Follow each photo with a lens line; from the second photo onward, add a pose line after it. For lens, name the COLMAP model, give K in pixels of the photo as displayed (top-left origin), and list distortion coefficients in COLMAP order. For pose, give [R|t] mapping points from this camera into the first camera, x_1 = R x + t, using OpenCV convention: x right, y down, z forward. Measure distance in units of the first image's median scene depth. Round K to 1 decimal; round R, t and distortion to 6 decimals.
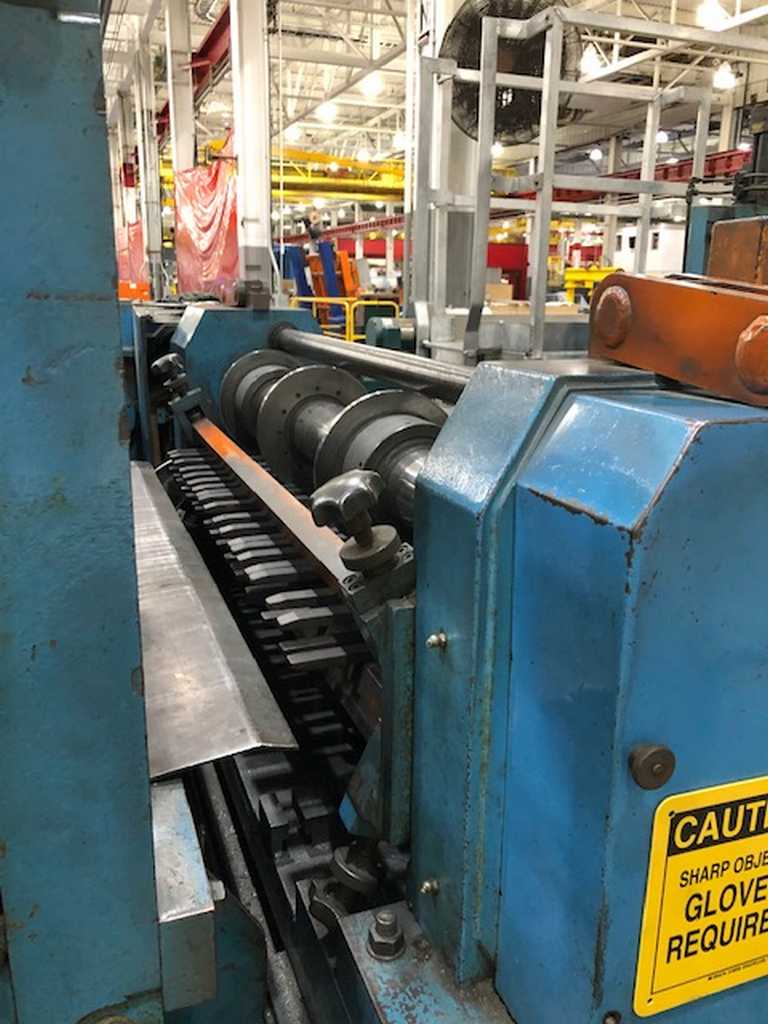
lens RADIAL K [[847.7, 0, 383.5], [0, 847.7, 510.9], [0, 0, 1]] dist [0.027308, -0.021501]
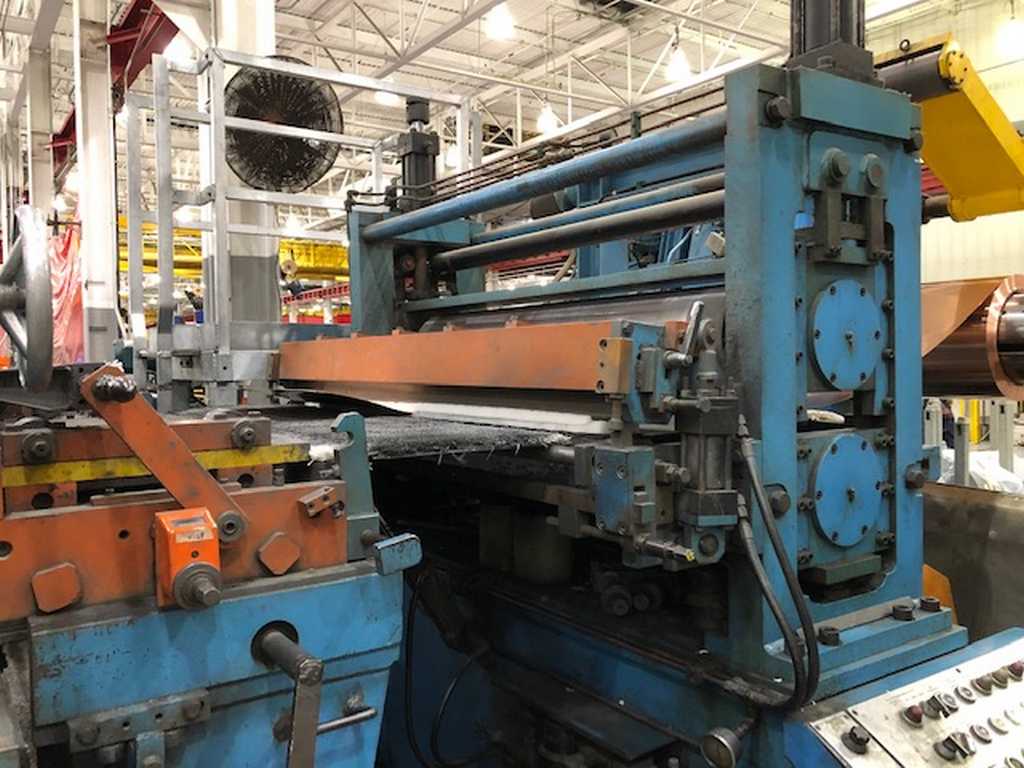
lens RADIAL K [[847.7, 0, 504.2], [0, 847.7, 379.2], [0, 0, 1]] dist [0.027308, -0.021501]
pose [[0.971951, -0.034121, 0.232694, 0.035457], [0.087618, 0.970727, -0.223634, 0.014544], [-0.218251, 0.237750, 0.946489, -0.005692]]
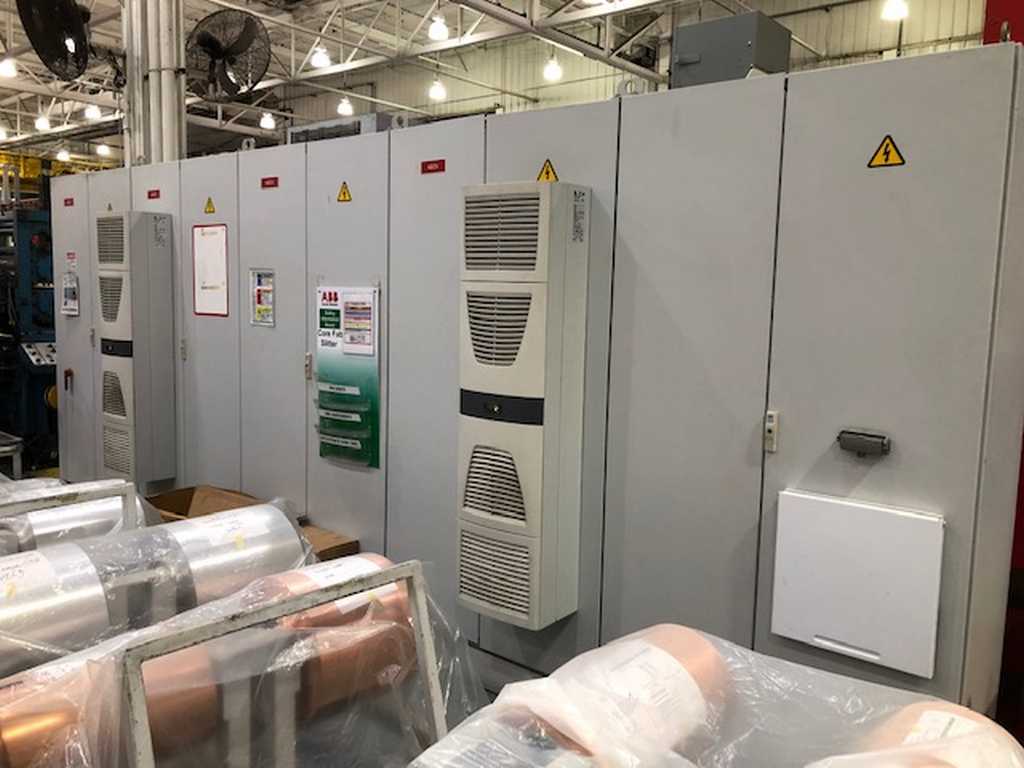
lens RADIAL K [[847.7, 0, 508.4], [0, 847.7, 385.4], [0, 0, 1]] dist [0.027308, -0.021501]
pose [[0.875050, -0.047104, 0.481735, 0.076768], [0.107007, 0.989454, -0.097625, 0.080721], [-0.472056, 0.136975, 0.870862, -0.311878]]
